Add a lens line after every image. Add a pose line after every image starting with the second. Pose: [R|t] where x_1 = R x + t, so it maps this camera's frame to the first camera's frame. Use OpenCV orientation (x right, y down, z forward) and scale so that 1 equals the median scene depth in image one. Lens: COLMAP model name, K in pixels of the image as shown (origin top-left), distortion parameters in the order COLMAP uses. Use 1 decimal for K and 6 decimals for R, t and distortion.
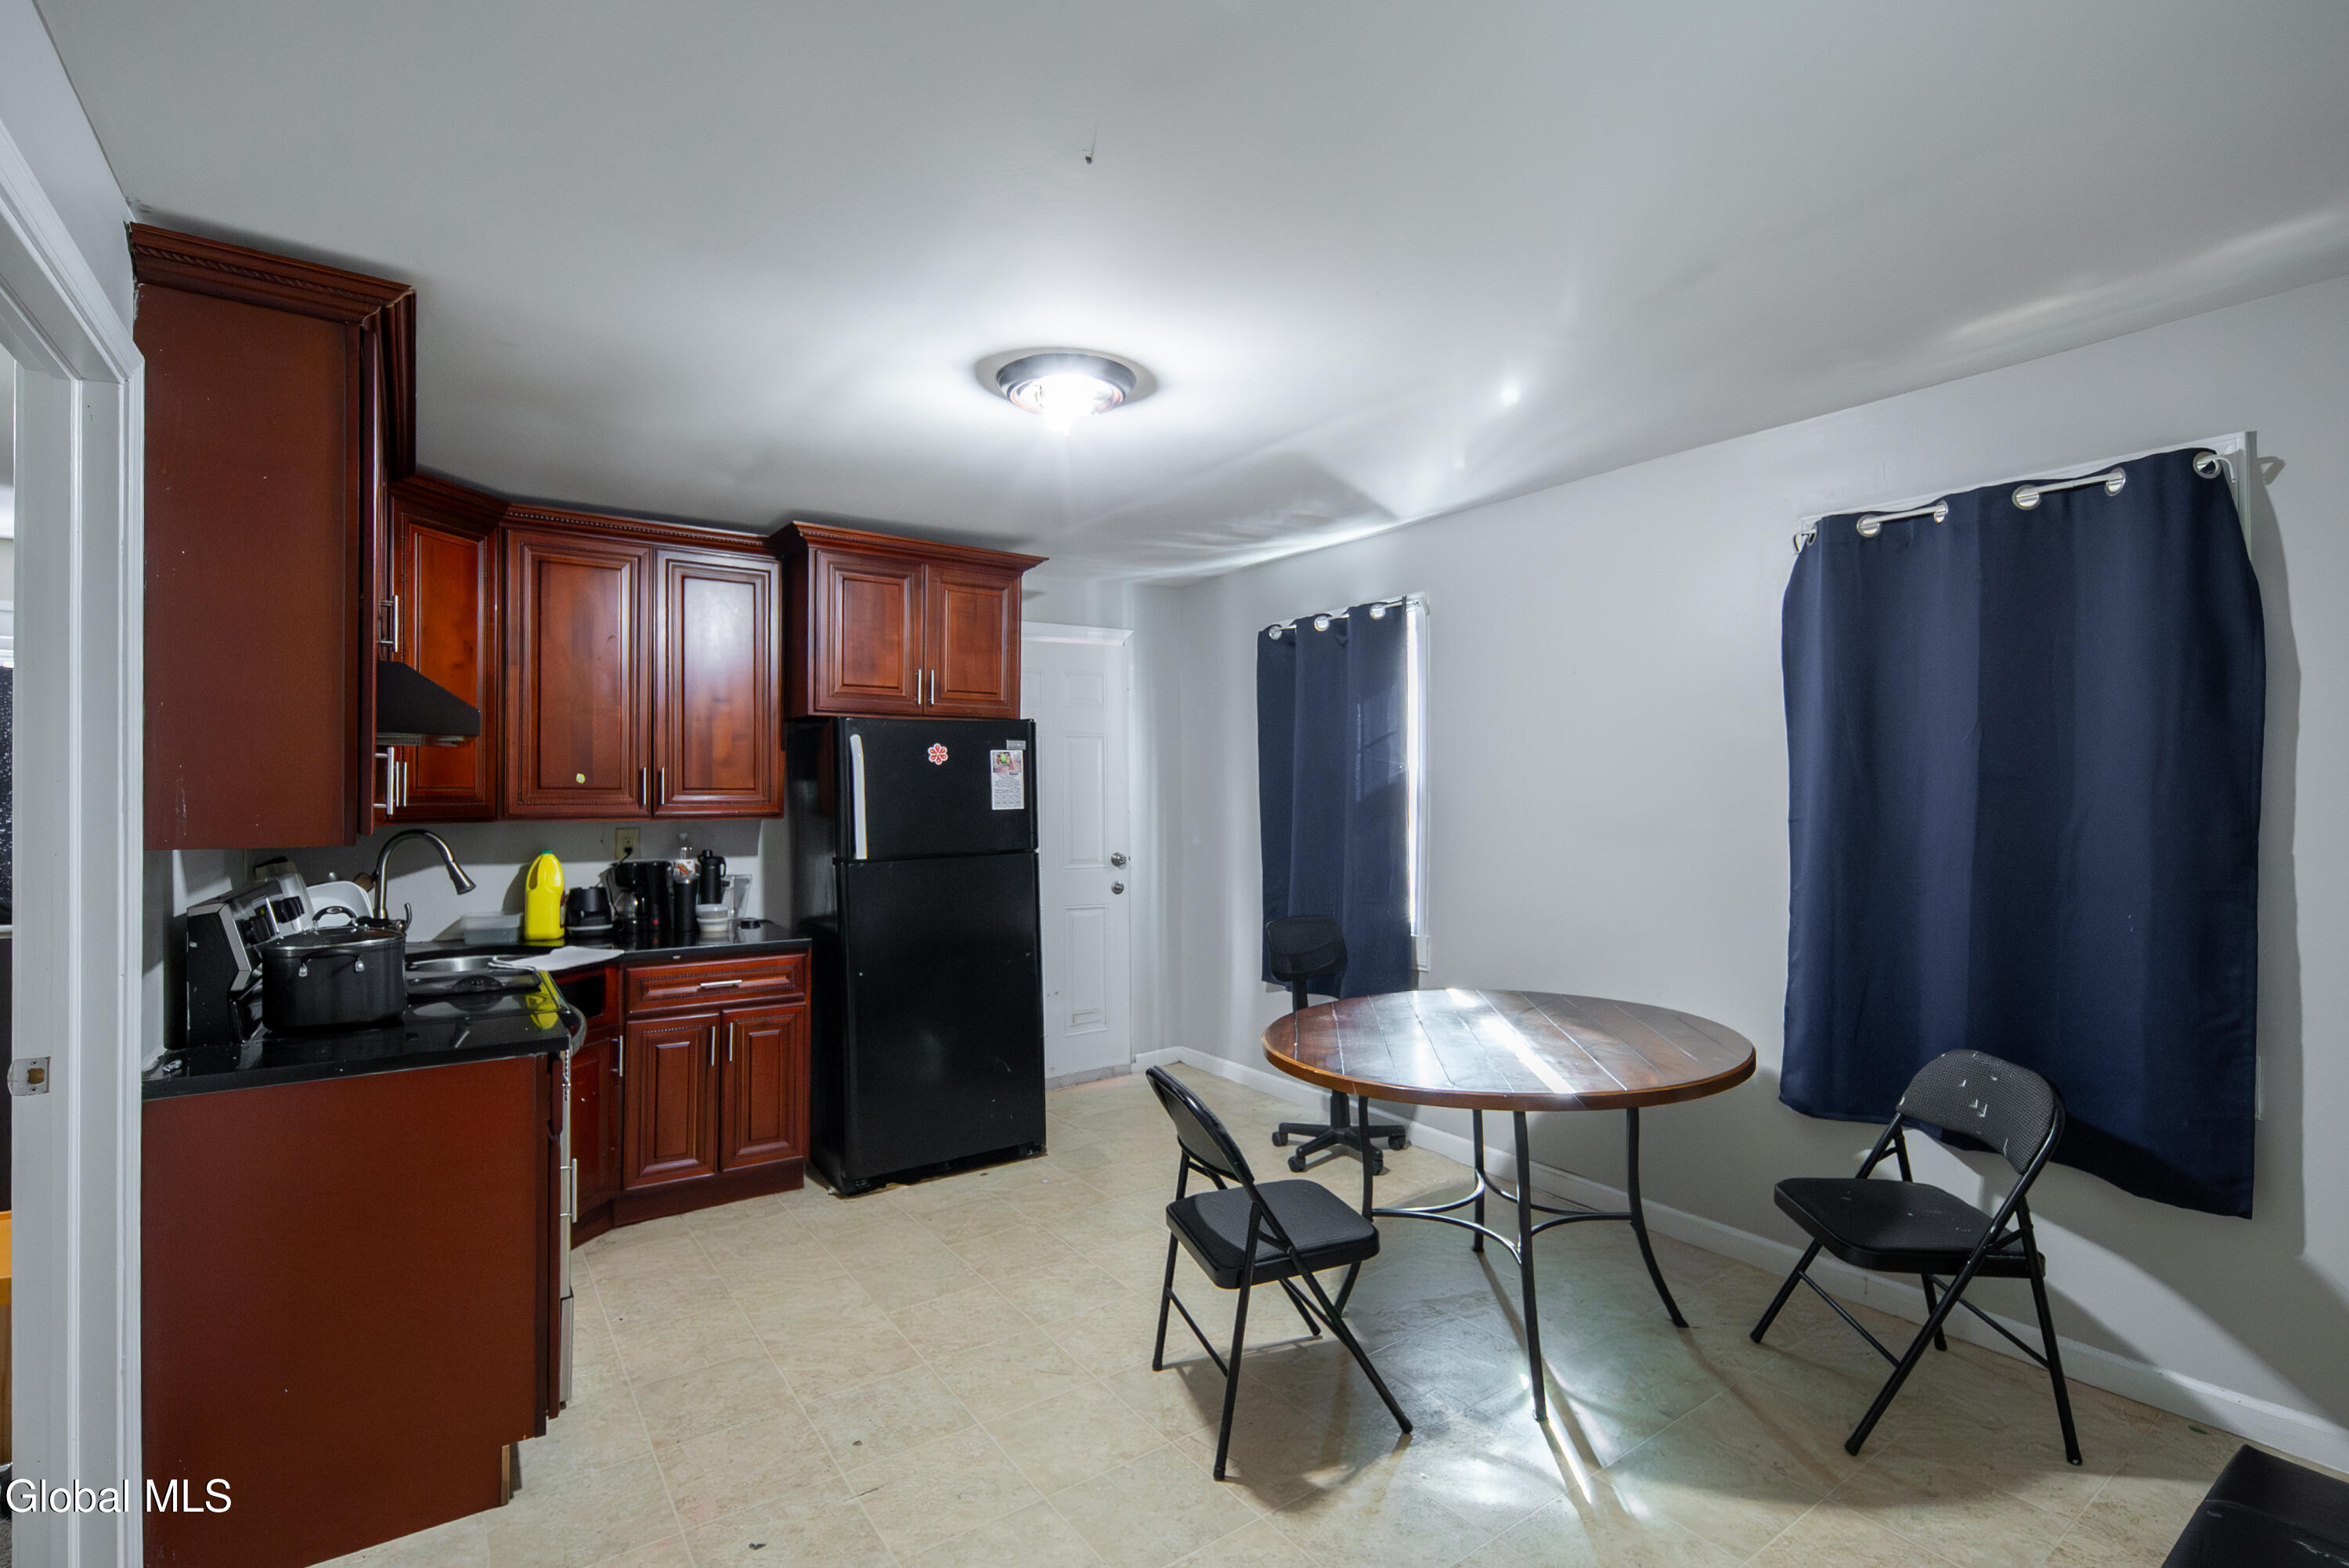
lens RADIAL K [[1074.7, 0, 1205.0], [0, 1074.7, 742.0], [0, 0, 1]] dist [-0.001484, 0.000787]
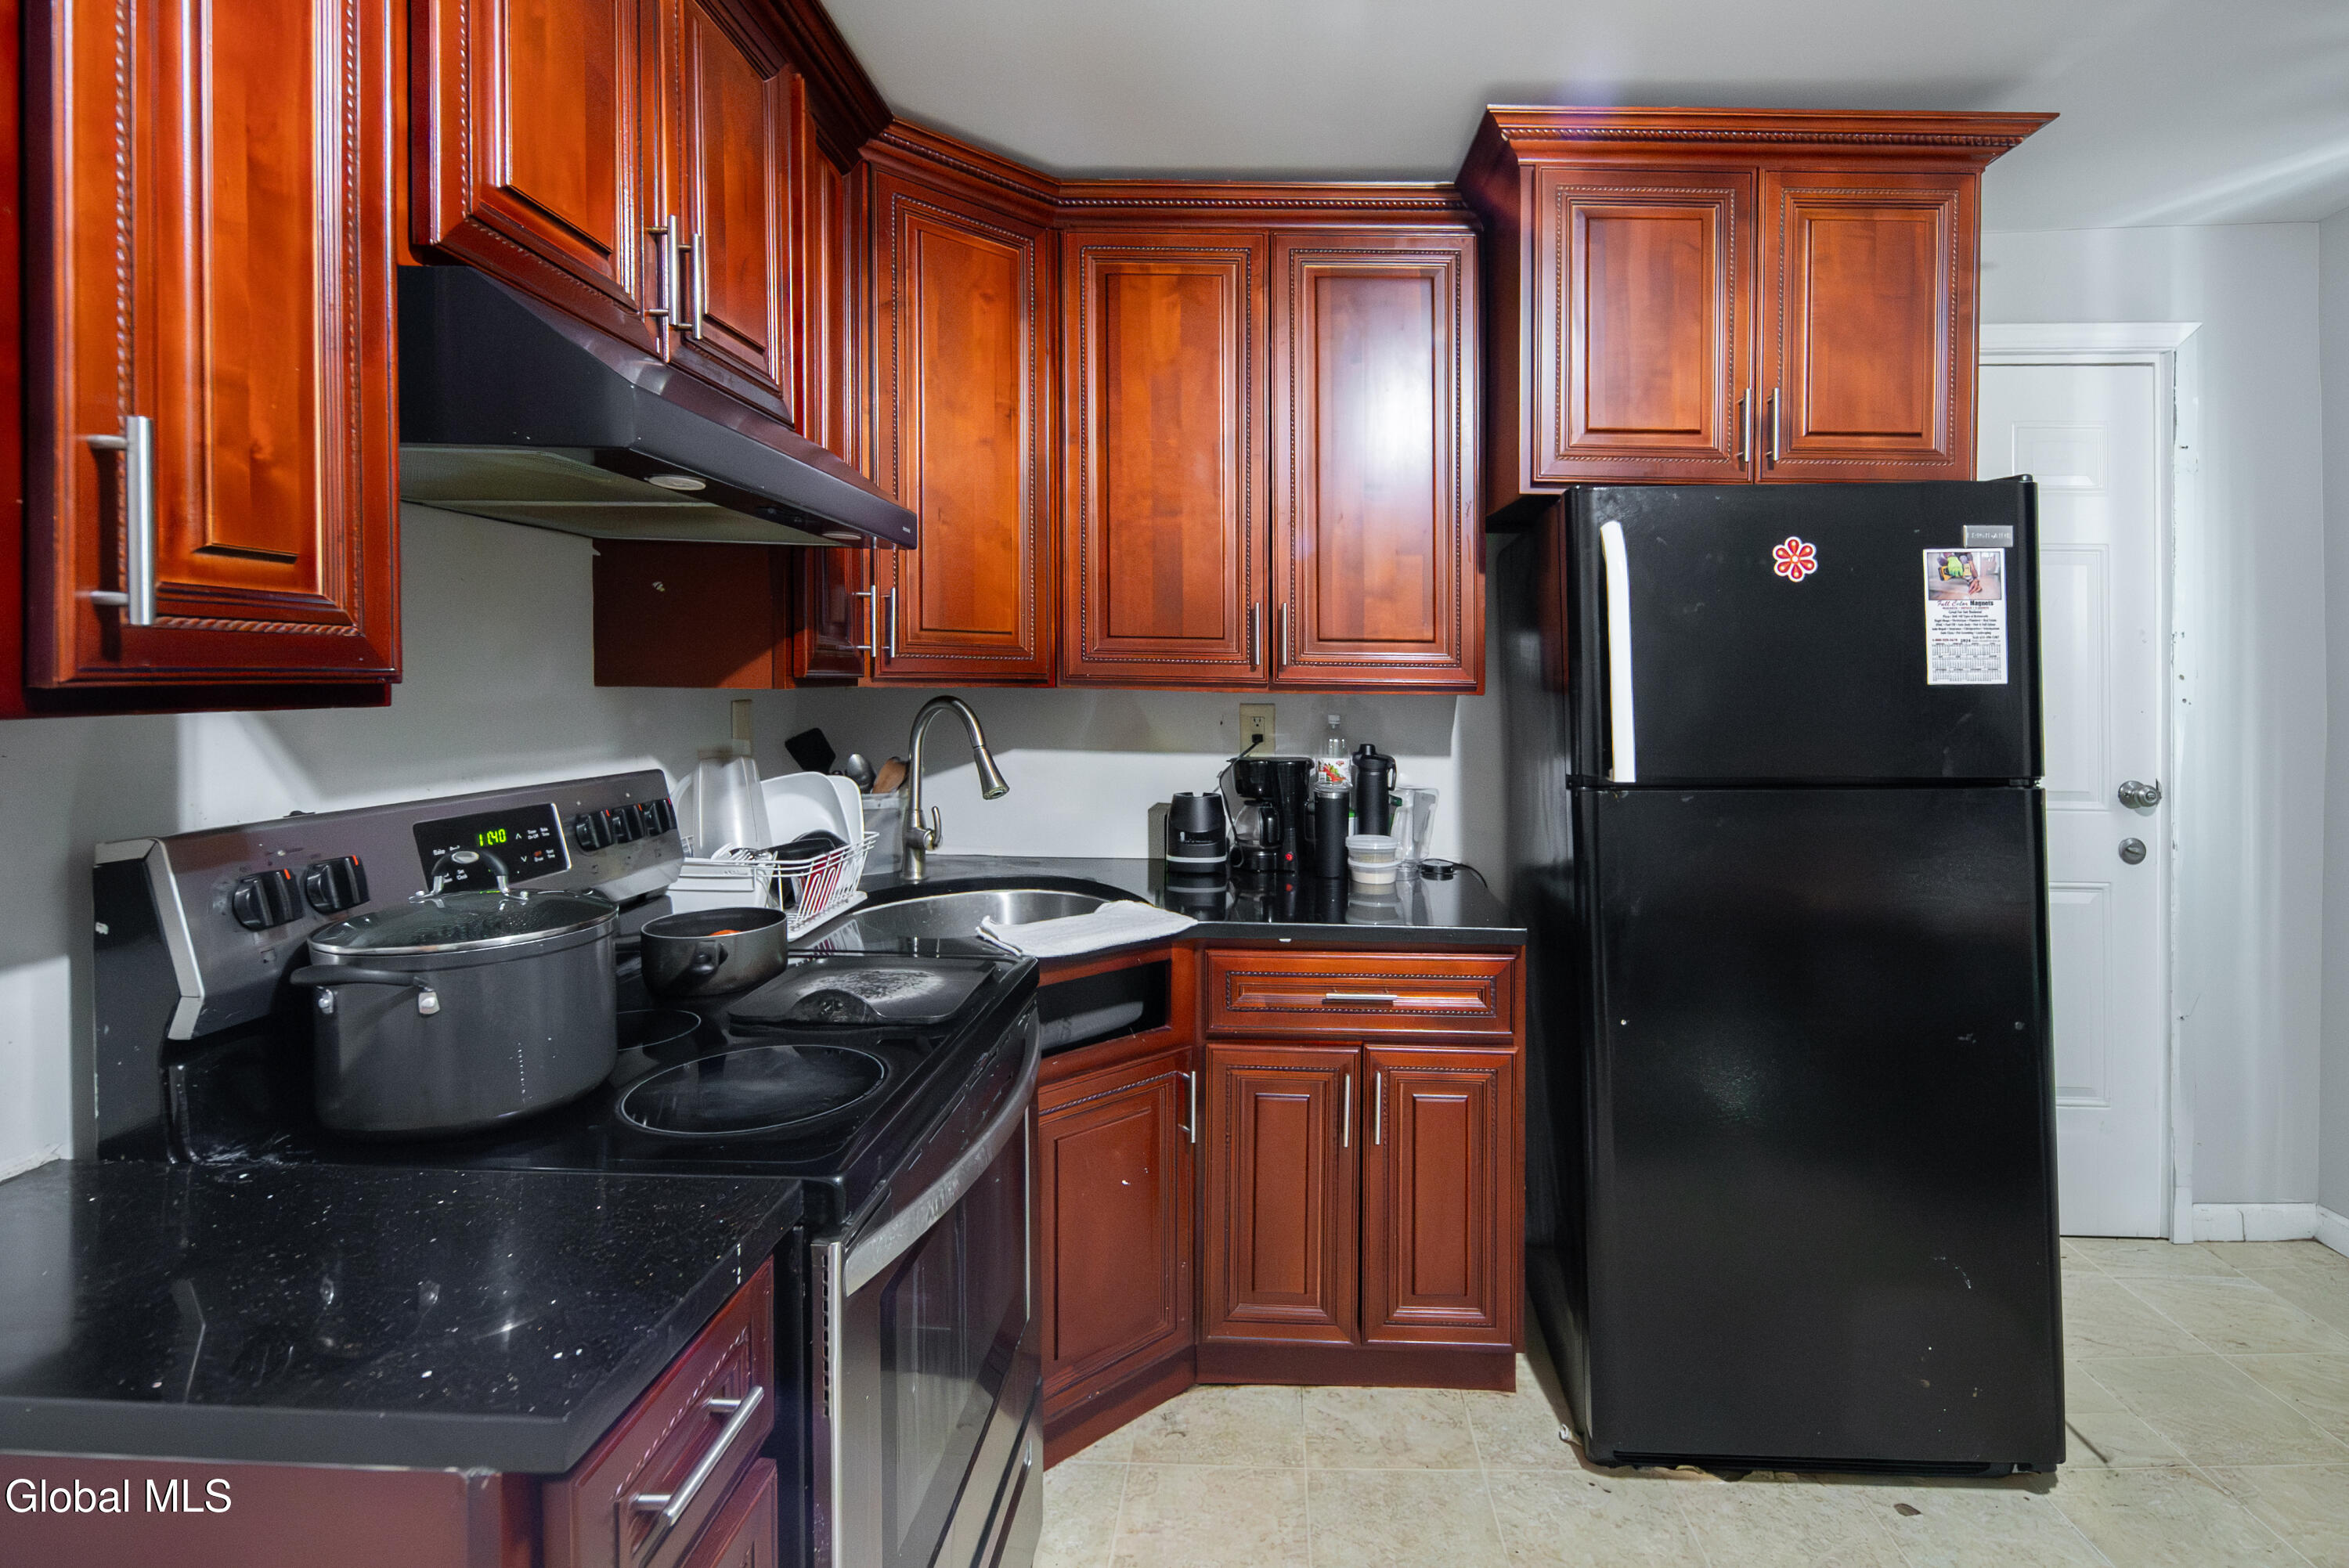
lens RADIAL K [[1074.7, 0, 1245.7], [0, 1074.7, 678.4], [0, 0, 1]] dist [-0.001484, 0.000787]
pose [[0.796187, 0.012044, -0.604931, -0.163751], [0.015613, 0.999060, 0.040439, 0.040885], [0.604850, -0.041642, 0.795250, 0.514560]]
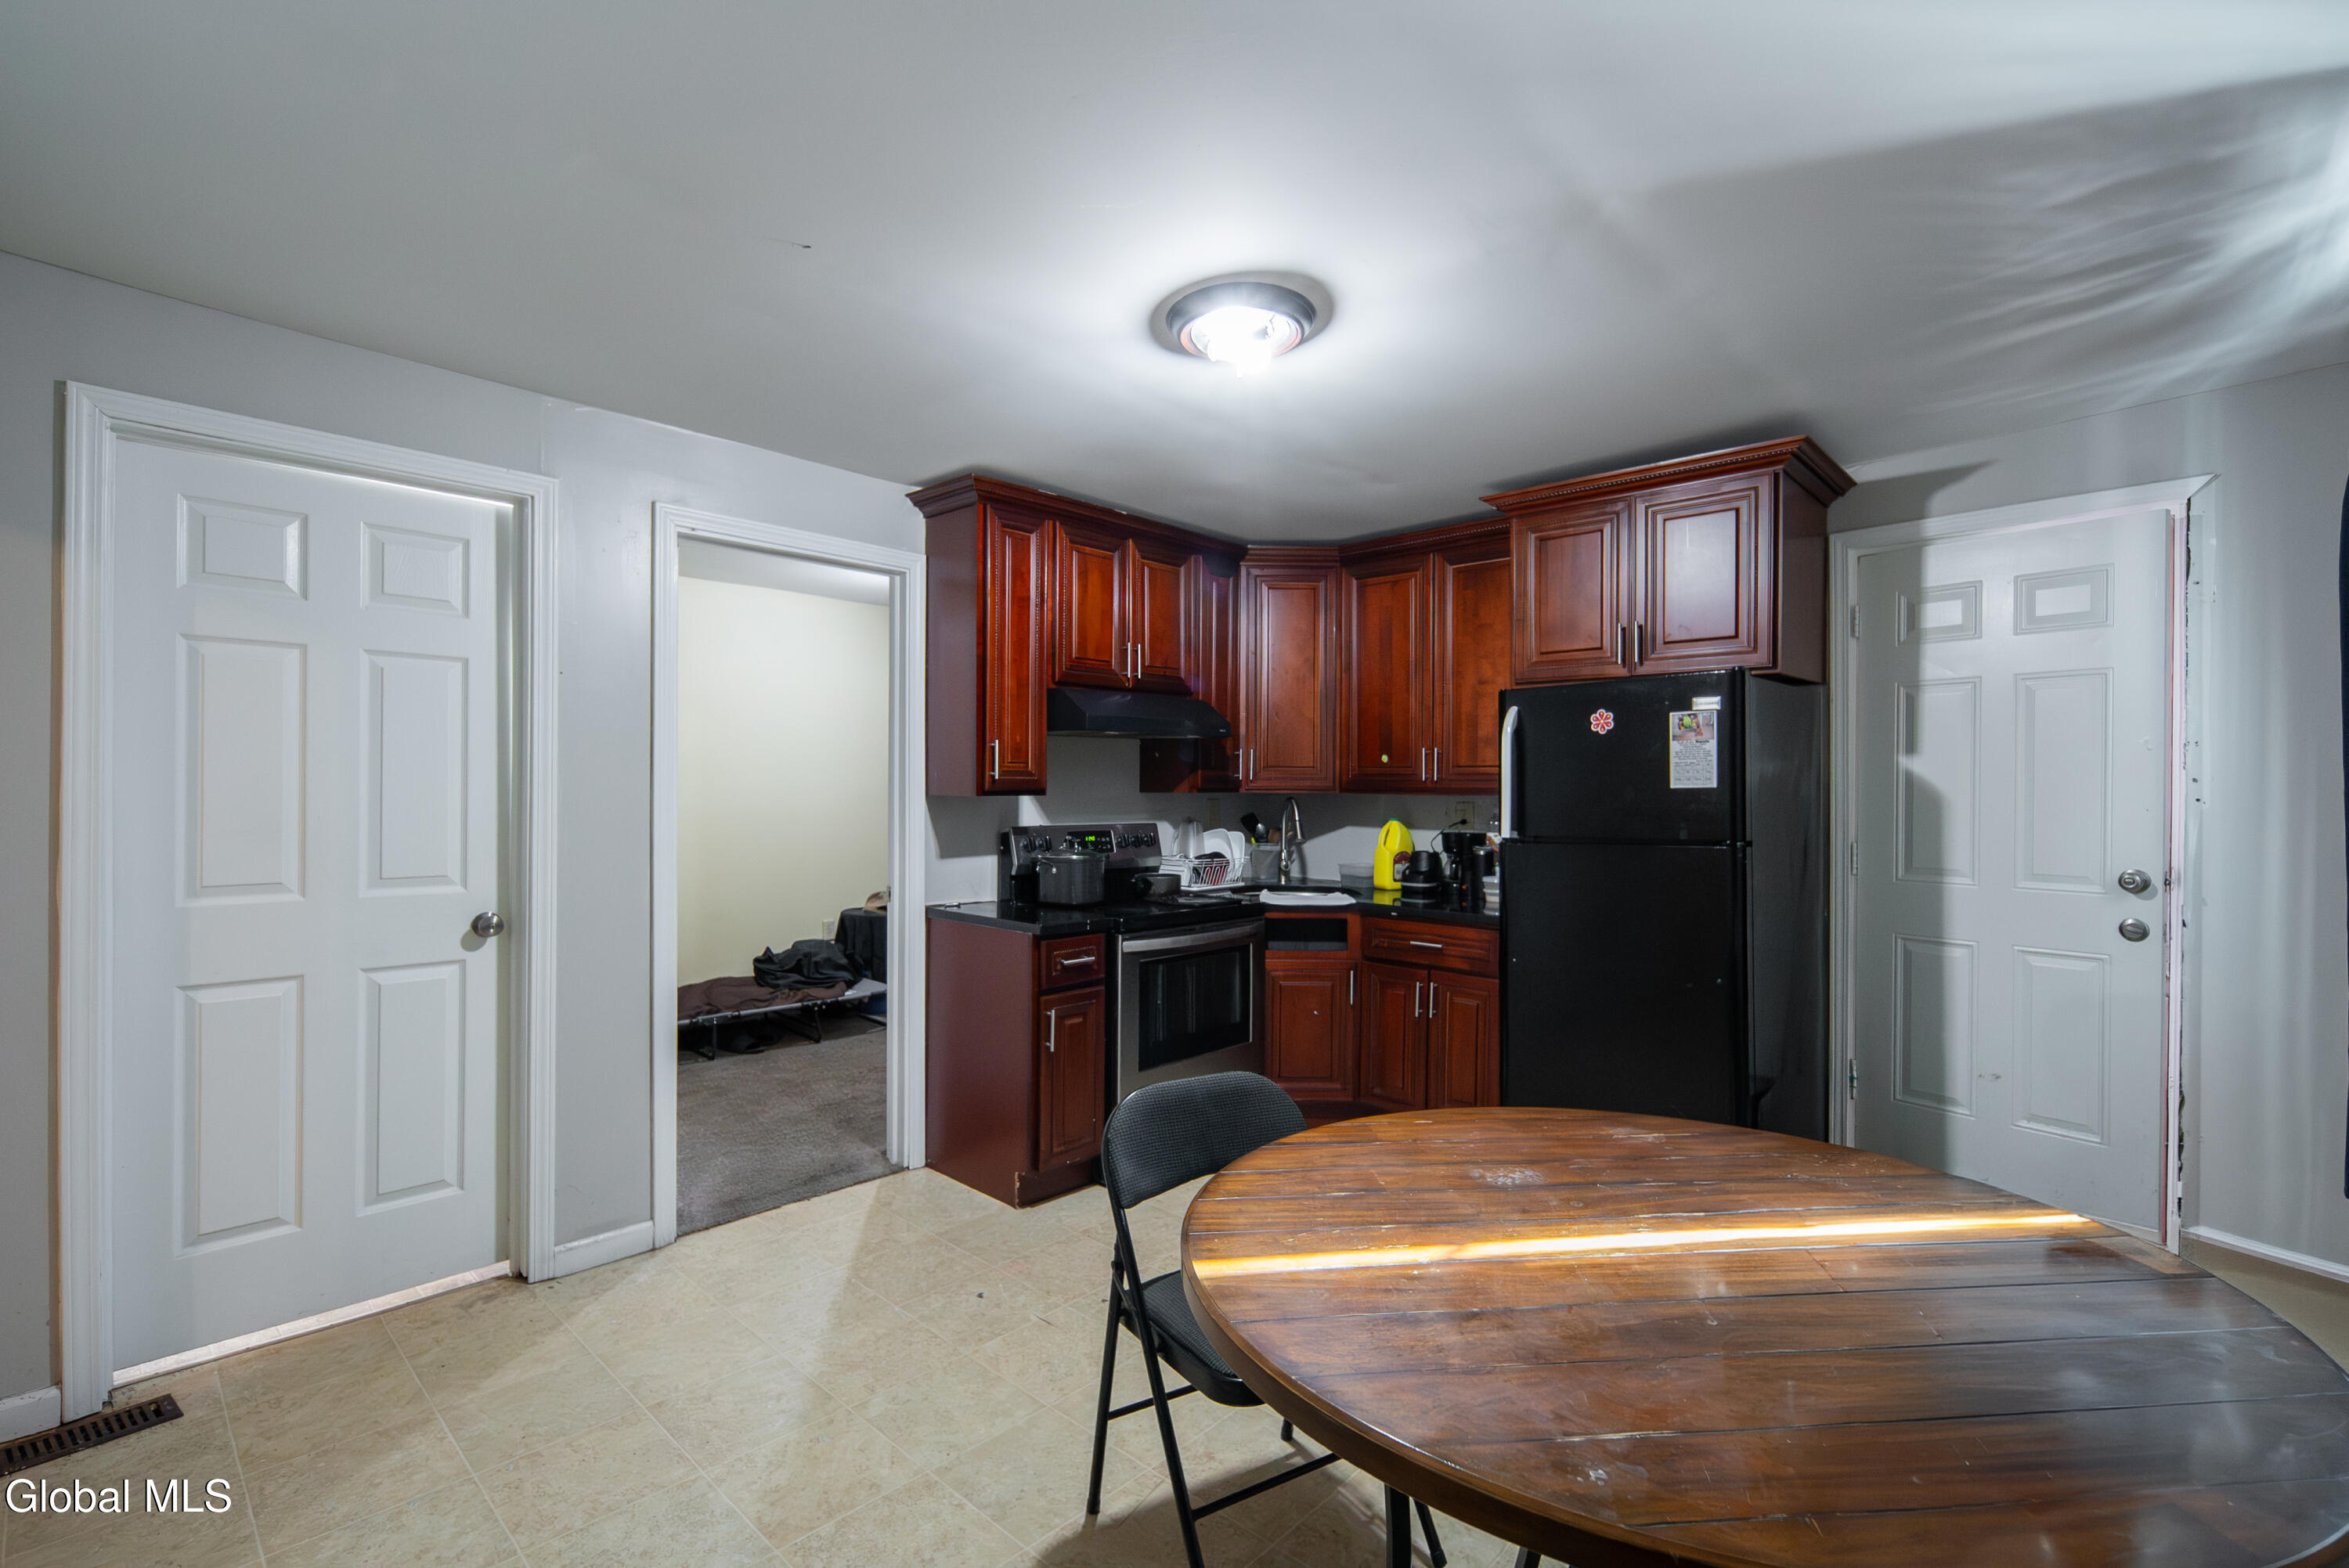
lens RADIAL K [[1074.7, 0, 1179.9], [0, 1074.7, 781.2], [0, 0, 1]] dist [-0.001484, 0.000787]
pose [[0.175853, -0.000889, -0.984416, 0.548008], [0.043885, 0.999013, 0.006938, 0.039169], [0.983438, -0.044421, 0.175719, 0.539016]]
